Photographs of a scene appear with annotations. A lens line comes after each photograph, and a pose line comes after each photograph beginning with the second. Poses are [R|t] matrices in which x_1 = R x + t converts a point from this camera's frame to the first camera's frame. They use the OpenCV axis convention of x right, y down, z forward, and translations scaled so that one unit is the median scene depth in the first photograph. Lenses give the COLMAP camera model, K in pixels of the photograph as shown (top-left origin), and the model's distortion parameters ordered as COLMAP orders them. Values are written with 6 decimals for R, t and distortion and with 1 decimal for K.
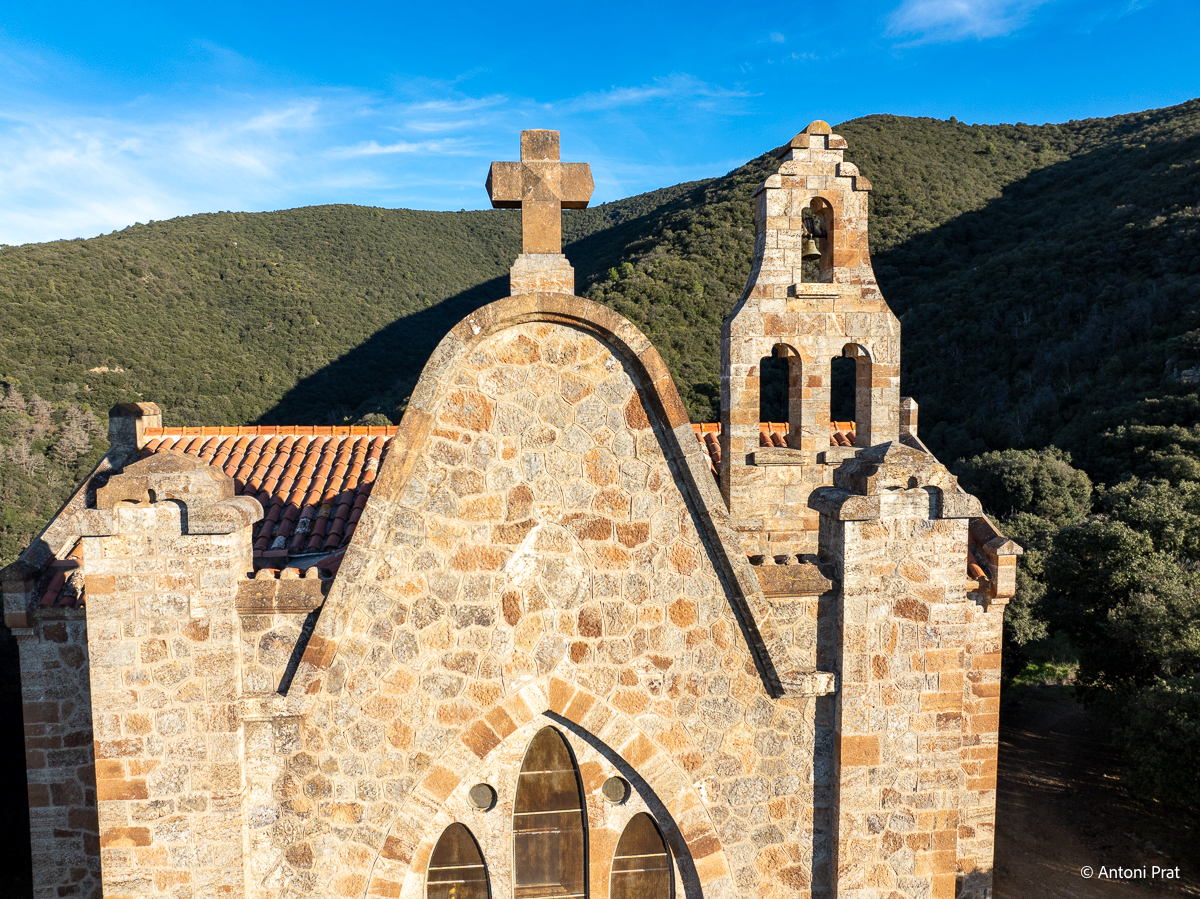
lens RADIAL K [[846.2, 0, 597.2], [0, 846.2, 446.9], [0, 0, 1]] dist [-0.046603, 0.015270]
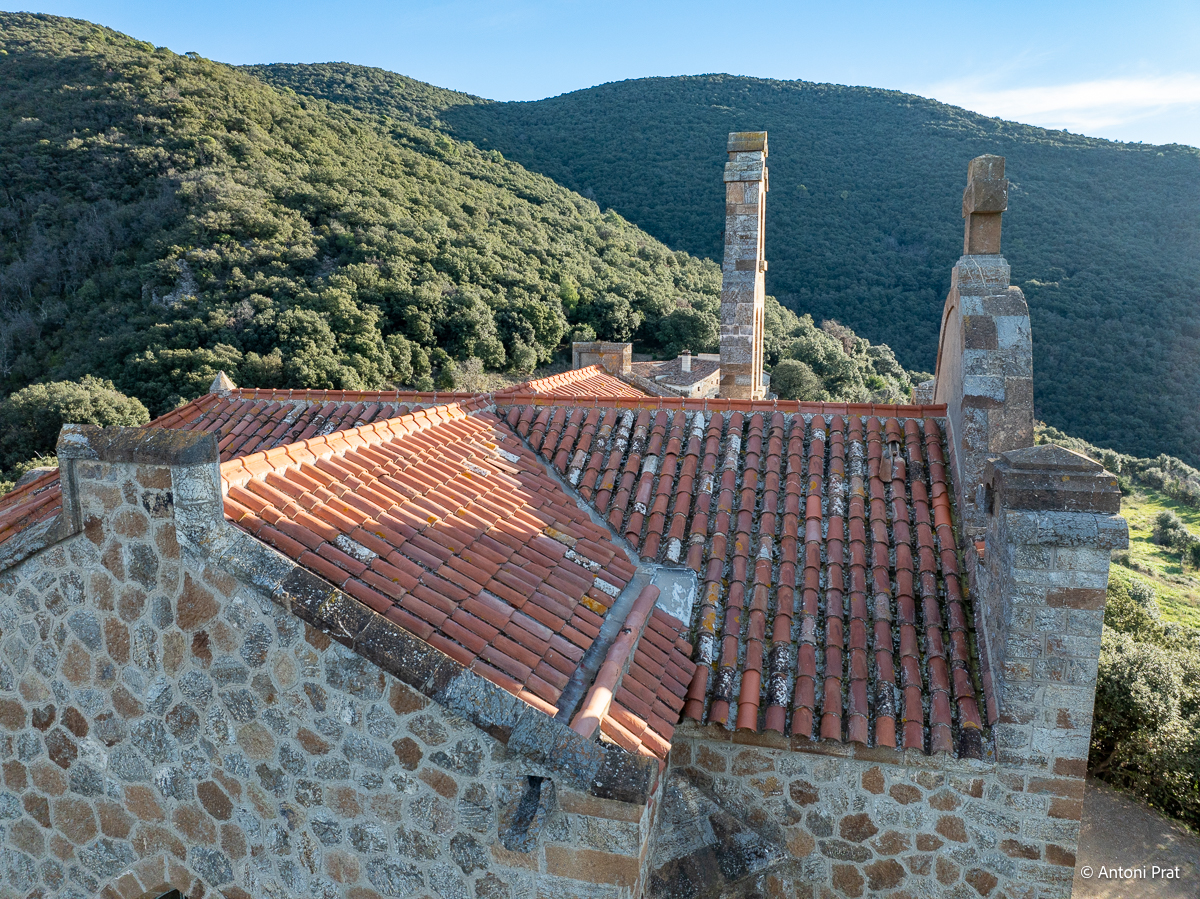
lens RADIAL K [[846.2, 0, 601.5], [0, 846.2, 440.8], [0, 0, 1]] dist [-0.046603, 0.015270]
pose [[0.353003, -0.142711, 0.924674, -1.427640], [0.061363, 0.989702, 0.129321, -0.143042], [-0.933608, 0.011090, 0.358125, 1.063490]]
